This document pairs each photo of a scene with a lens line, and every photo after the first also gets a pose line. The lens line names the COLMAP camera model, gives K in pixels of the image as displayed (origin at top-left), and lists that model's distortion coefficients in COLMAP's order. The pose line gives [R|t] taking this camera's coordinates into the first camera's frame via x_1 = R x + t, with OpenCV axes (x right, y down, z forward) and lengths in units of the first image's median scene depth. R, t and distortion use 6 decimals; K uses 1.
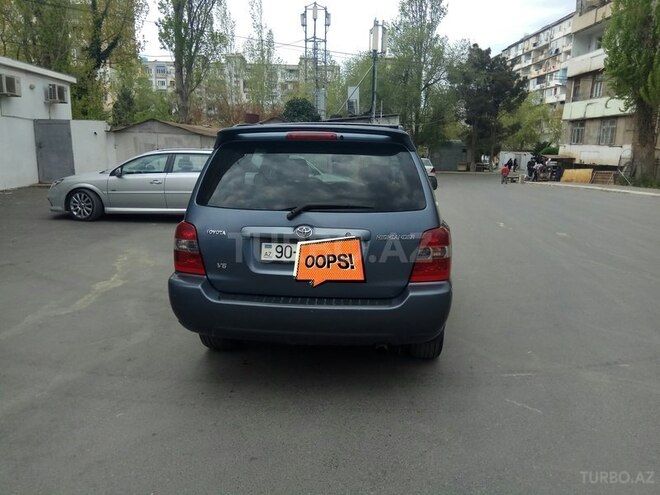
lens RADIAL K [[516.2, 0, 332.4], [0, 516.2, 245.1], [0, 0, 1]] dist [0.058426, -0.074452]
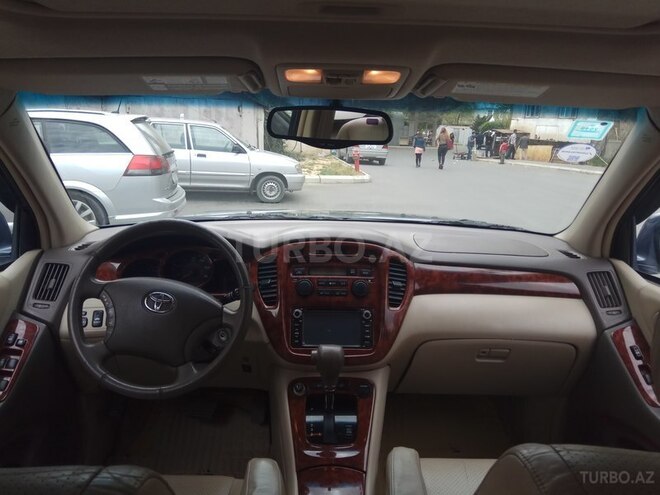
lens RADIAL K [[516.2, 0, 332.4], [0, 516.2, 245.1], [0, 0, 1]] dist [0.058426, -0.074452]
pose [[0.991347, -0.014333, 0.130480, -0.001000], [0.007478, 0.998573, 0.052876, -0.031909], [-0.131052, -0.051443, 0.990040, 0.190591]]
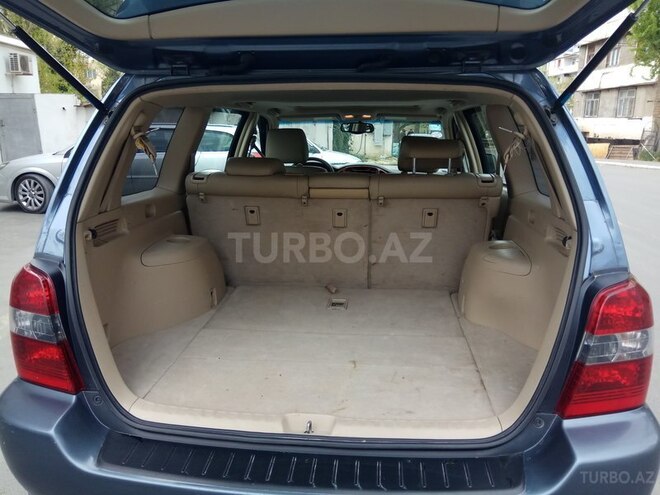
lens RADIAL K [[516.2, 0, 332.4], [0, 516.2, 245.1], [0, 0, 1]] dist [0.058426, -0.074452]
pose [[0.999919, -0.012465, 0.002658, -0.003956], [0.012345, 0.999071, 0.041278, -0.010530], [-0.003170, -0.041242, 0.999144, 0.074992]]
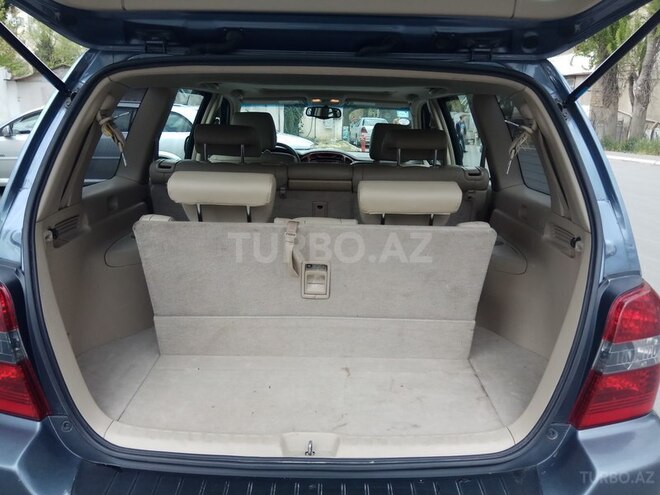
lens RADIAL K [[516.2, 0, 332.4], [0, 516.2, 245.1], [0, 0, 1]] dist [0.058426, -0.074452]
pose [[0.994488, -0.016101, 0.103611, -0.009301], [0.008296, 0.997125, 0.075325, -0.012372], [-0.104526, -0.074050, 0.991762, 0.080496]]
